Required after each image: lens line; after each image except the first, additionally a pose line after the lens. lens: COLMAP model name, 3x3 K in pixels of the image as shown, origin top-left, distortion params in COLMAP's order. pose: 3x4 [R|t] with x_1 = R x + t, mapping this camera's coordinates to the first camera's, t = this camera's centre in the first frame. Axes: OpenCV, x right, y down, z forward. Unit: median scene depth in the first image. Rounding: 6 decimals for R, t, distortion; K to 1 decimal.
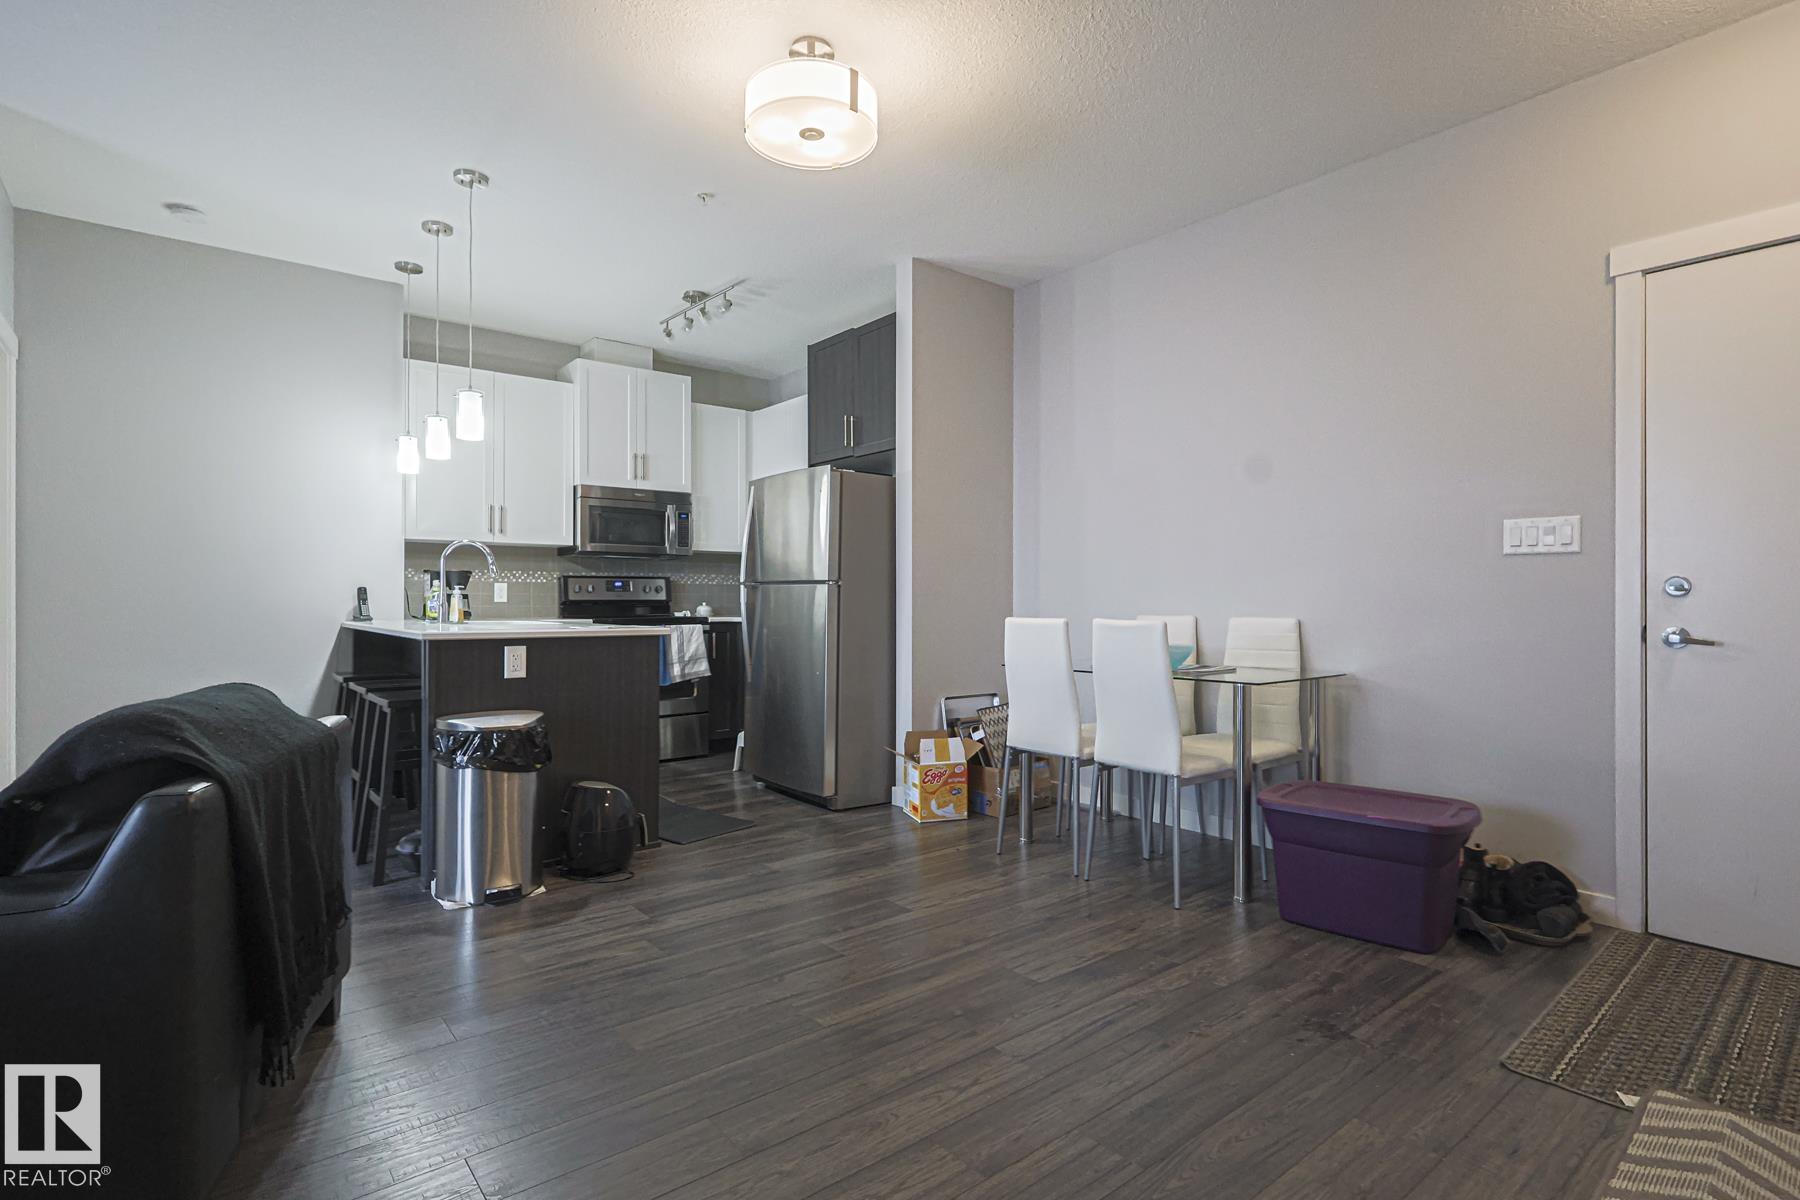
lens RADIAL K [[874.2, 0, 900.0], [0, 874.2, 600.0], [0, 0, 1]] dist [-0.001374, -0.000087]
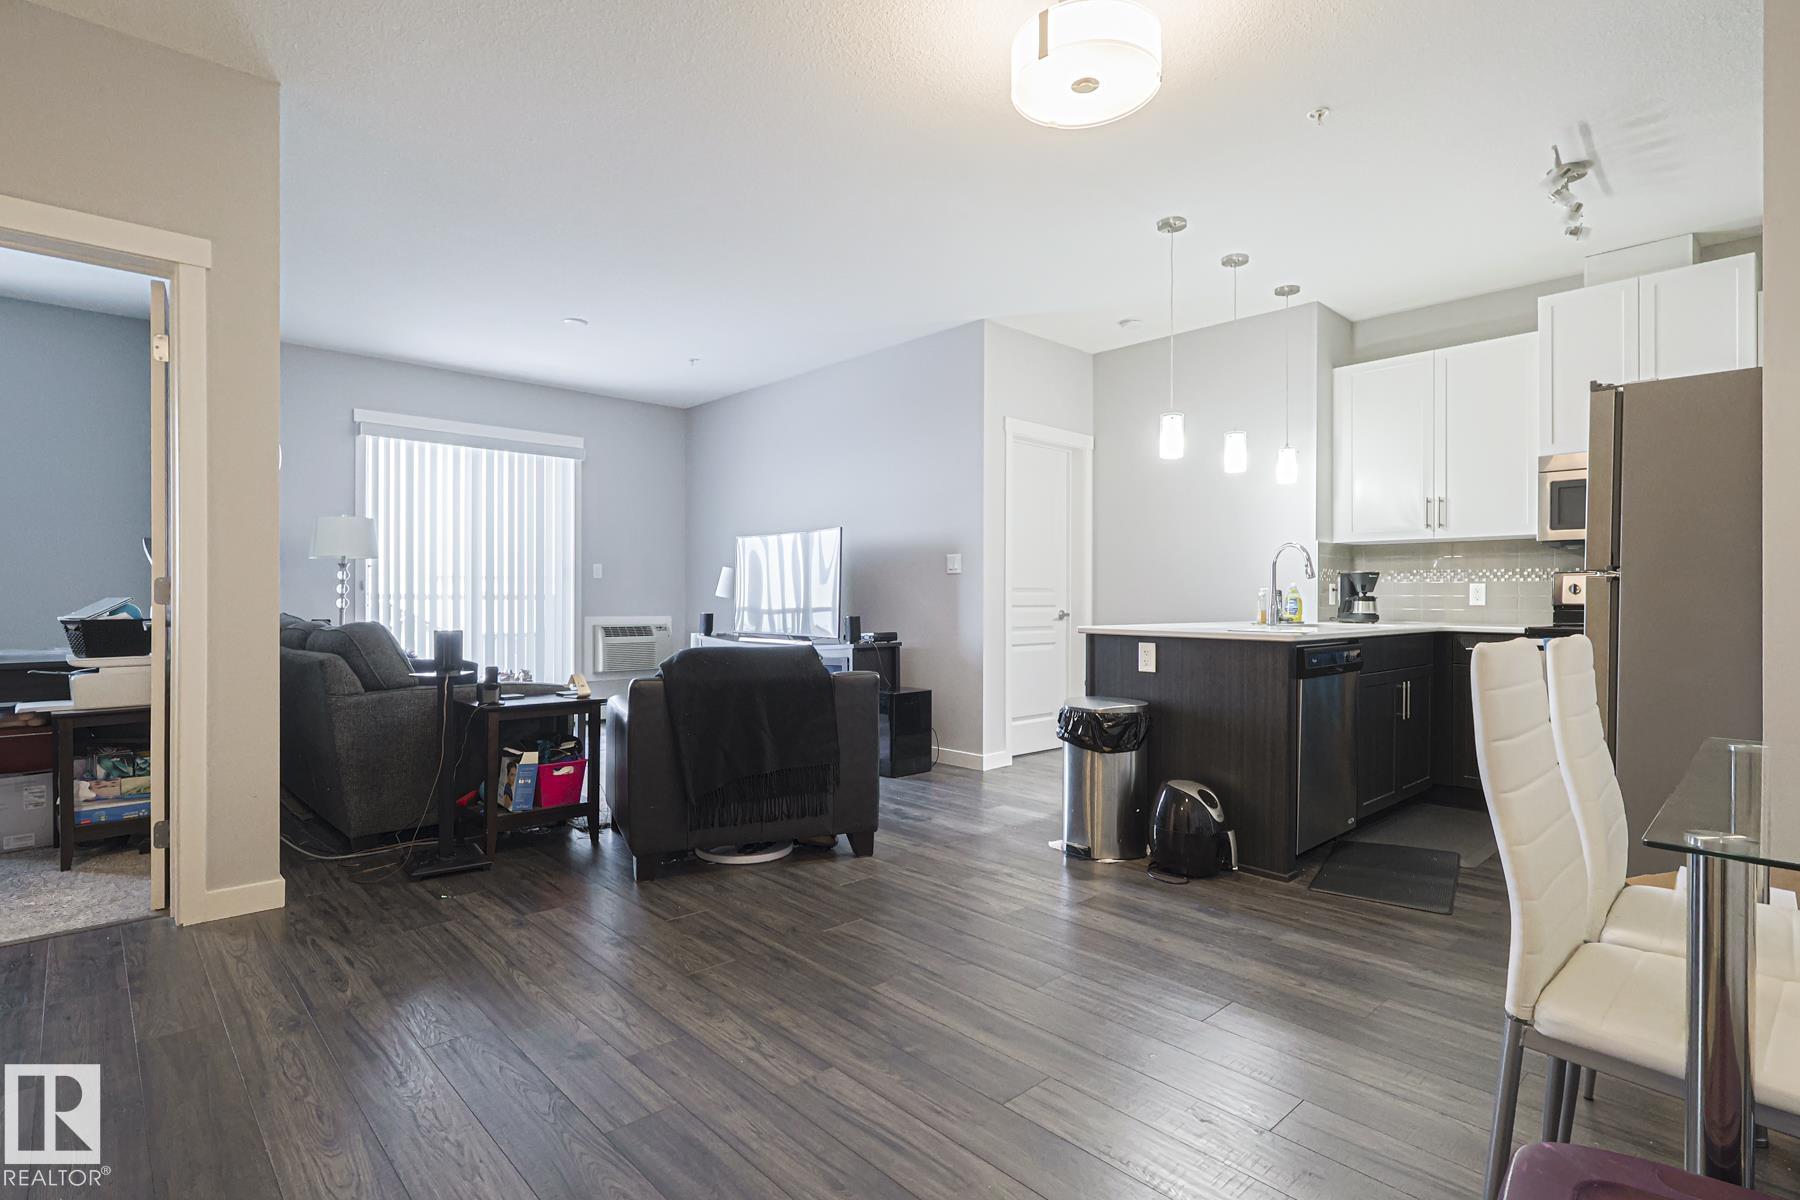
lens RADIAL K [[888.3, 0, 891.1], [0, 888.3, 595.7], [0, 0, 1]] dist [0.002896, 0.000753]
pose [[0.074686, -0.005087, -0.997194, 0.389238], [-0.005755, 0.999968, -0.005532, 0.001100], [0.997191, 0.006152, 0.074654, 0.355229]]
